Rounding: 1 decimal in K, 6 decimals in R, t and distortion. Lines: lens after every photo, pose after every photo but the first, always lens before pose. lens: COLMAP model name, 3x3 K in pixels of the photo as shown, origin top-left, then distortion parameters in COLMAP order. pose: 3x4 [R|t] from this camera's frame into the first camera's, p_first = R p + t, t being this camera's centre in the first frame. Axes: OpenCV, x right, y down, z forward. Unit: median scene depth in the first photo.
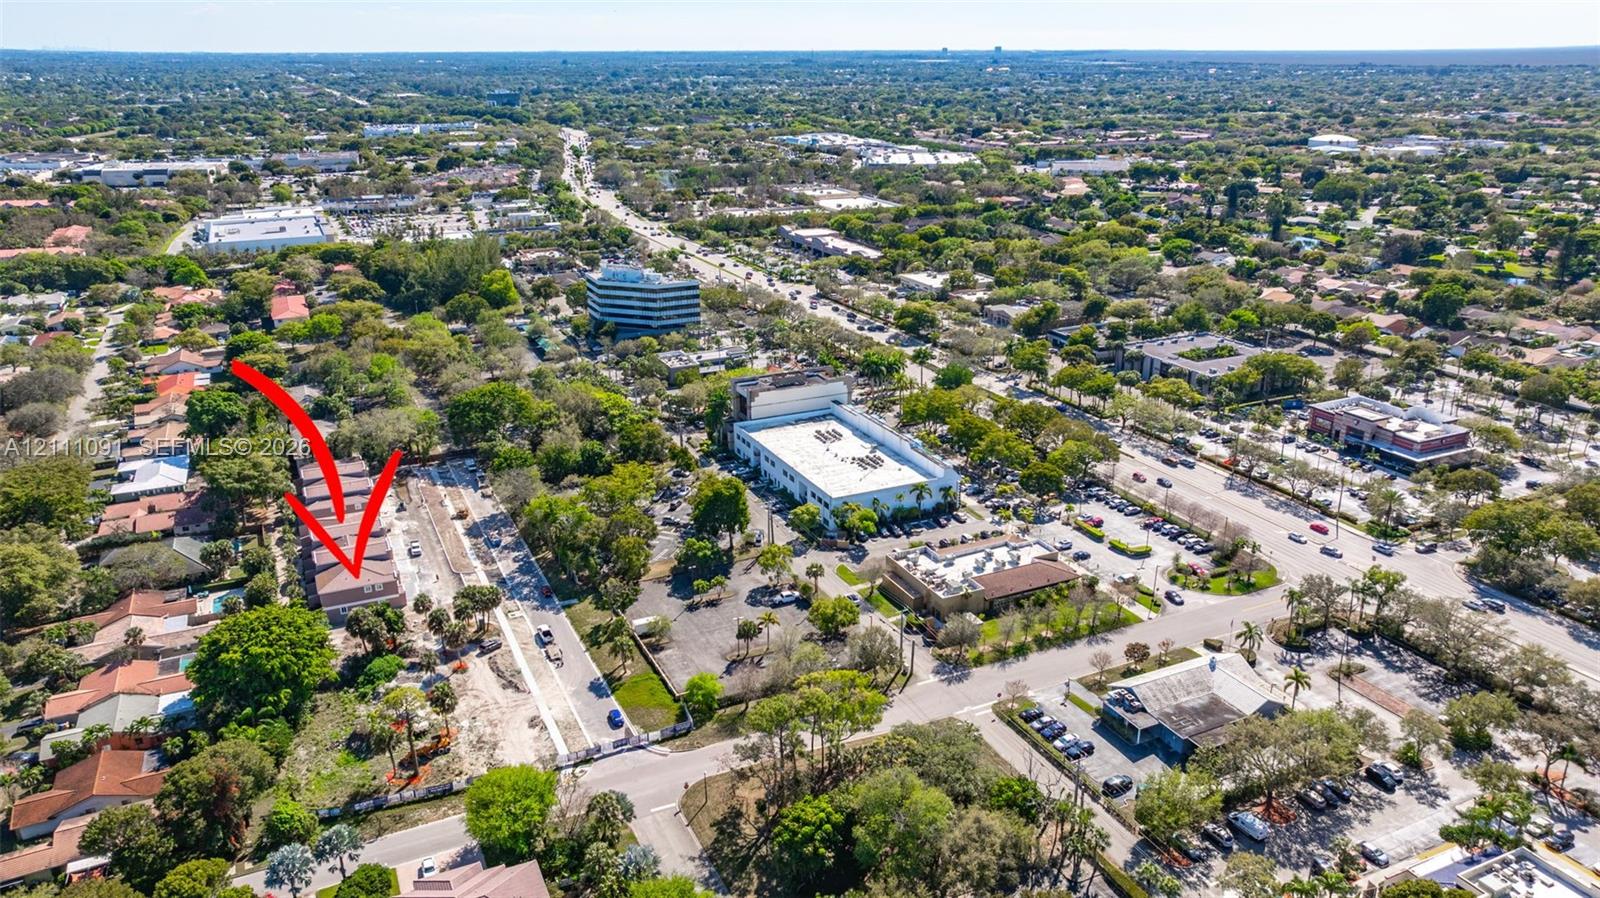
lens RADIAL K [[1126.8, 0, 800.0], [0, 1126.8, 449.0], [0, 0, 1]] dist [0.001413, 0.000367]
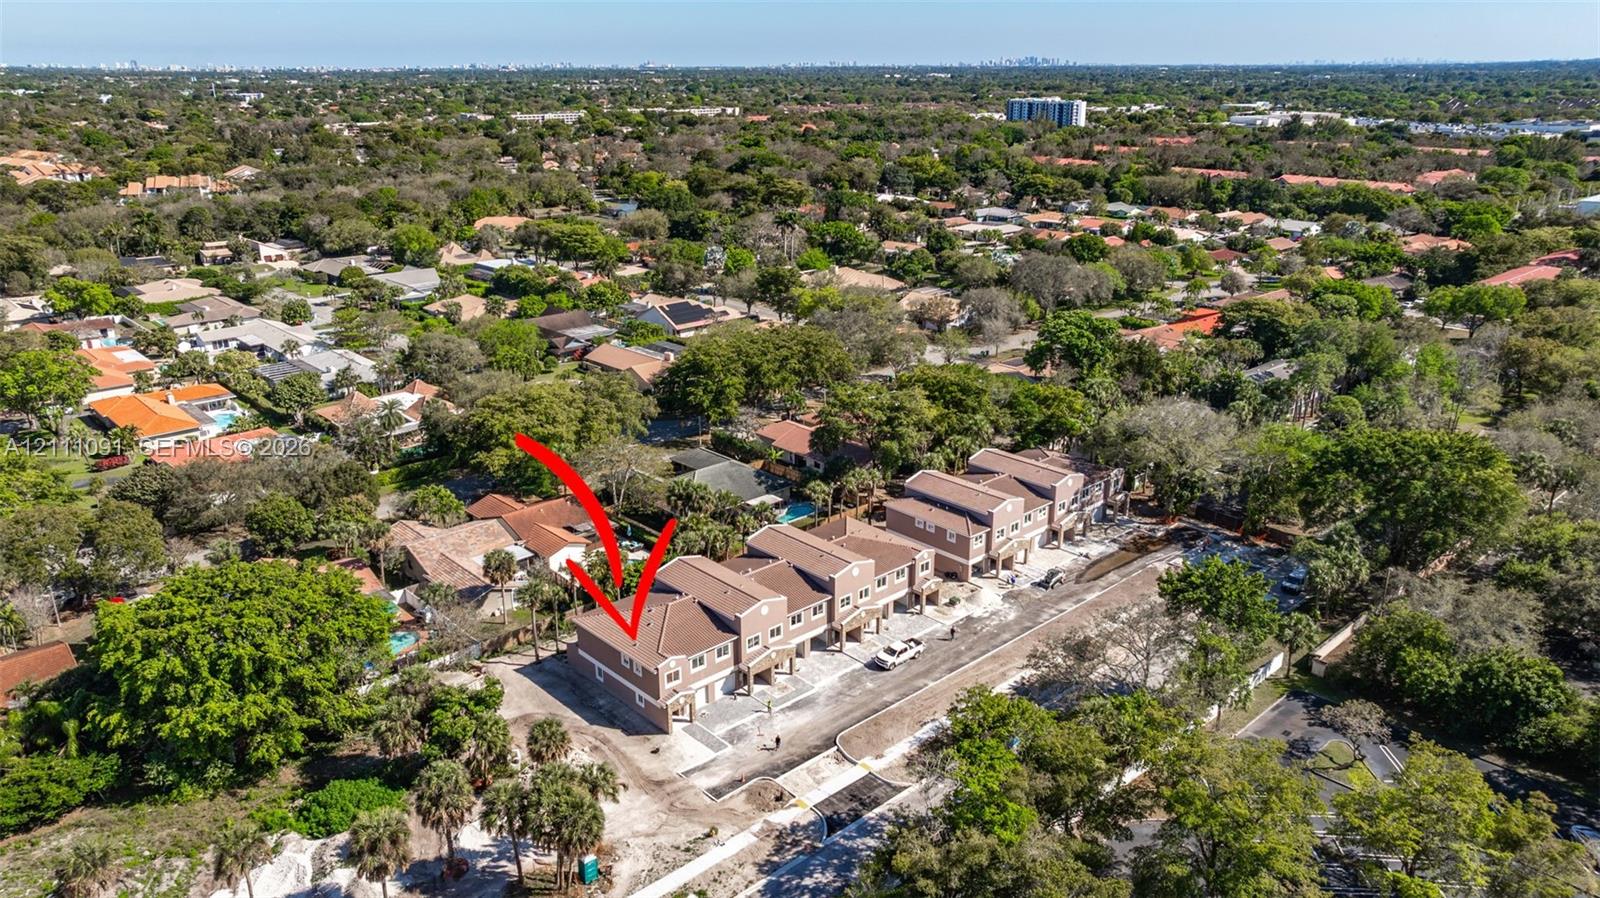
lens RADIAL K [[1126.8, 0, 800.0], [0, 1126.8, 449.0], [0, 0, 1]] dist [0.001413, 0.000367]
pose [[0.305594, 0.317795, -0.897563, 0.036381], [-0.327511, 0.920222, 0.214310, -0.067091], [0.894063, 0.228470, 0.385296, 0.656422]]
